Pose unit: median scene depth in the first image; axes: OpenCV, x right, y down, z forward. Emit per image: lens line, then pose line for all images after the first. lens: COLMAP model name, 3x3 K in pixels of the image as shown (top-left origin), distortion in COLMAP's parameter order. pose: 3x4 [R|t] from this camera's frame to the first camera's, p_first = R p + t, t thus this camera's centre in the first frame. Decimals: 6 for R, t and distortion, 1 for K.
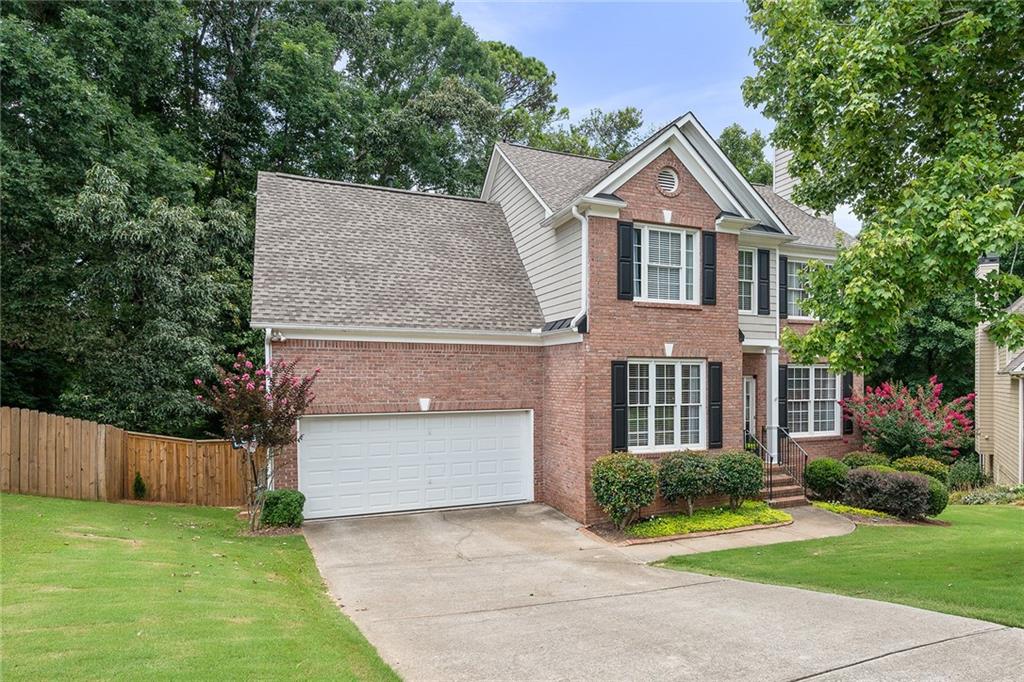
lens RADIAL K [[530.4, 0, 497.0], [0, 530.4, 375.9], [0, 0, 1]] dist [0.000412, 0.000083]
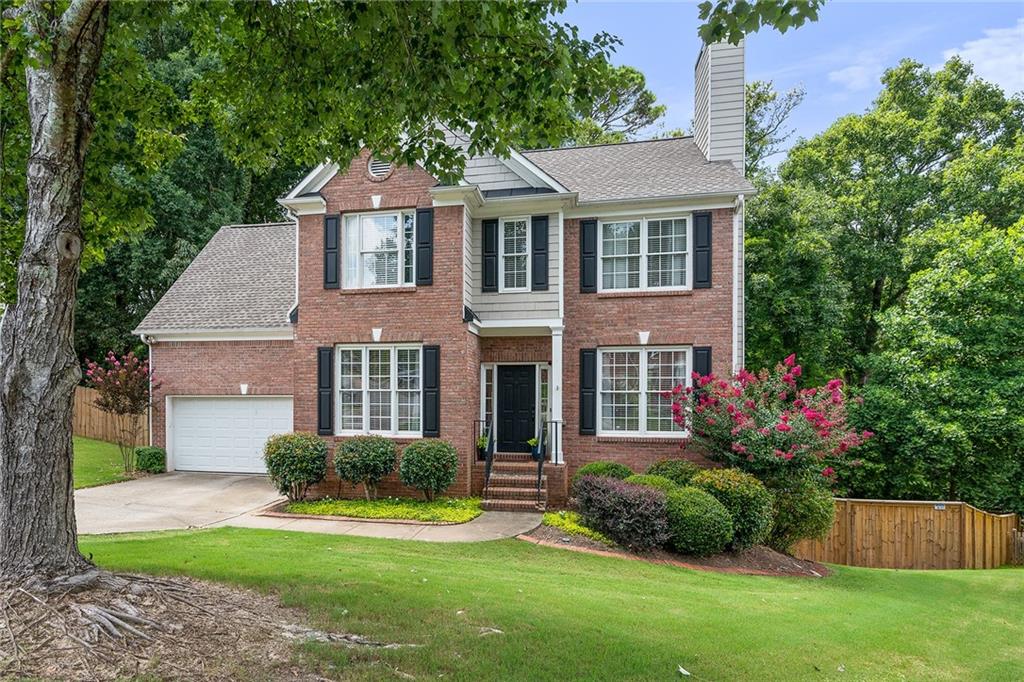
lens RADIAL K [[467.1, 0, 513.1], [0, 467.1, 385.4], [0, 0, 1]] dist [-0.002679, -0.000056]
pose [[0.865304, -0.001884, -0.501243, 0.980631], [0.000162, 0.999994, -0.003479, 0.048997], [0.501247, 0.002929, 0.865299, 0.366699]]
